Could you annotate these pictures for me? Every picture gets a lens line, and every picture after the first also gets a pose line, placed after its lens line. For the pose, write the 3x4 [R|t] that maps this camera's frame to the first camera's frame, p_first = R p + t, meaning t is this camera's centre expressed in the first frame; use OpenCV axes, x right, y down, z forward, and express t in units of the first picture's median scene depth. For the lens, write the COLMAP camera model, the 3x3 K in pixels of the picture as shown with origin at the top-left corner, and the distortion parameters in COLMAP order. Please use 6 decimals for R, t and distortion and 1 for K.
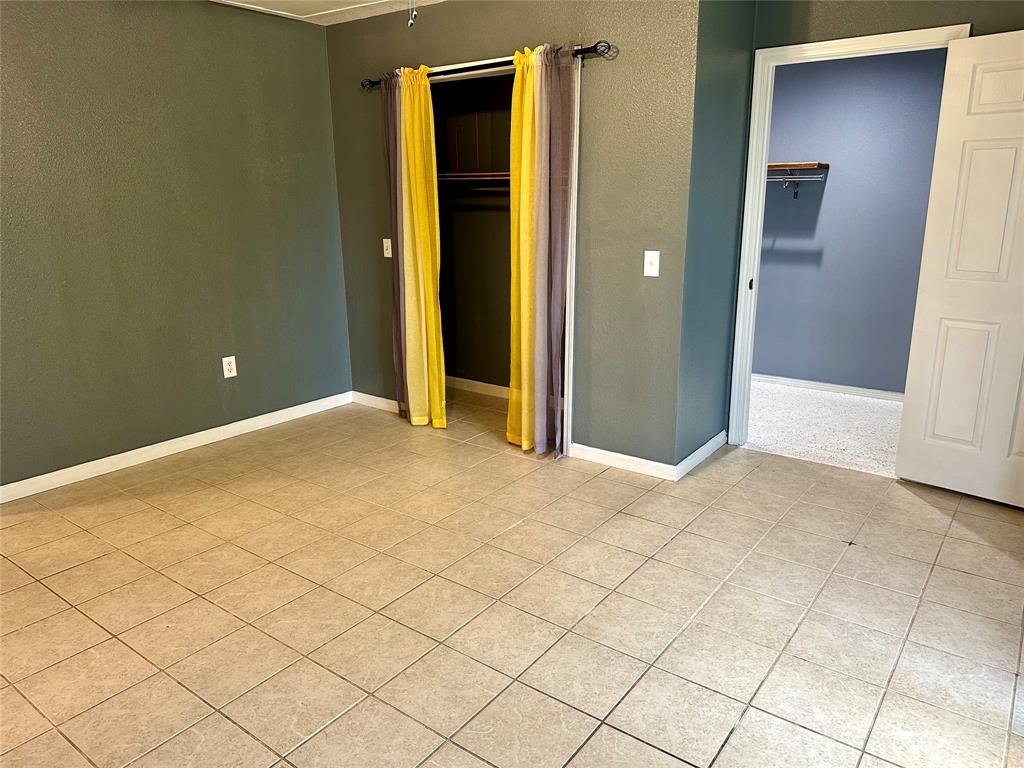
lens RADIAL K [[720.7, 0, 521.9], [0, 720.7, 371.4], [0, 0, 1]] dist [0.151815, -0.206029]
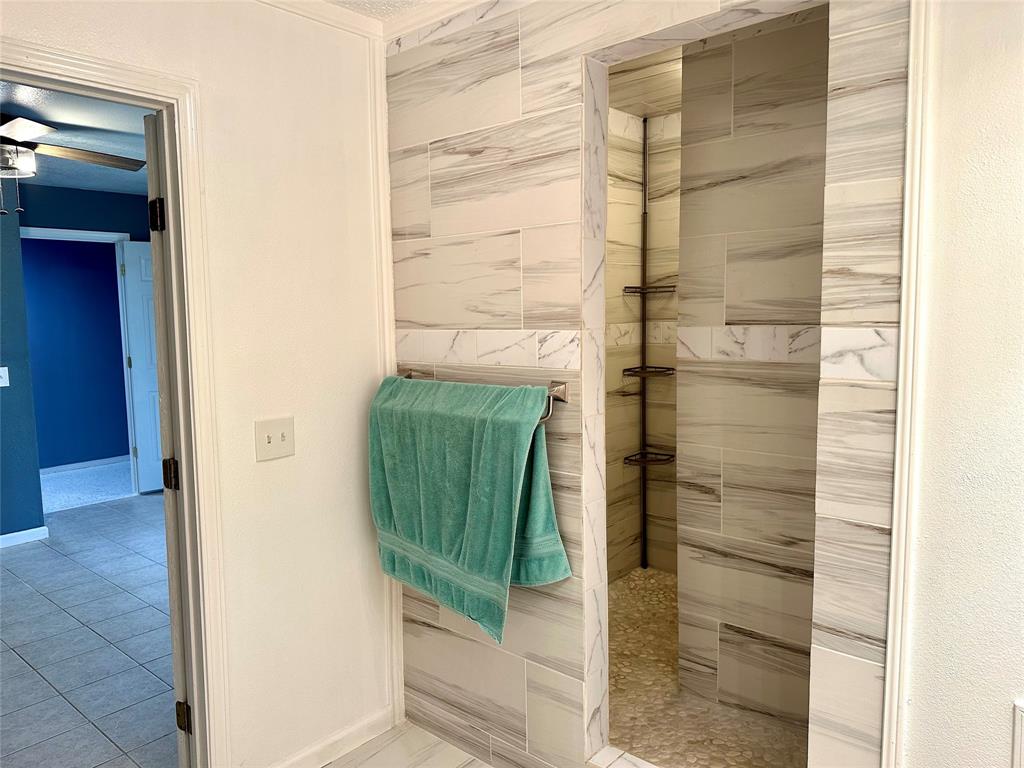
lens RADIAL K [[713.6, 0, 507.7], [0, 713.6, 382.2], [0, 0, 1]] dist [0.095060, -0.120426]
pose [[0.070578, -0.094645, 0.993006, -1.152119], [0.255739, 0.963933, 0.073697, -0.005091], [-0.964166, 0.248749, 0.092236, 0.007878]]
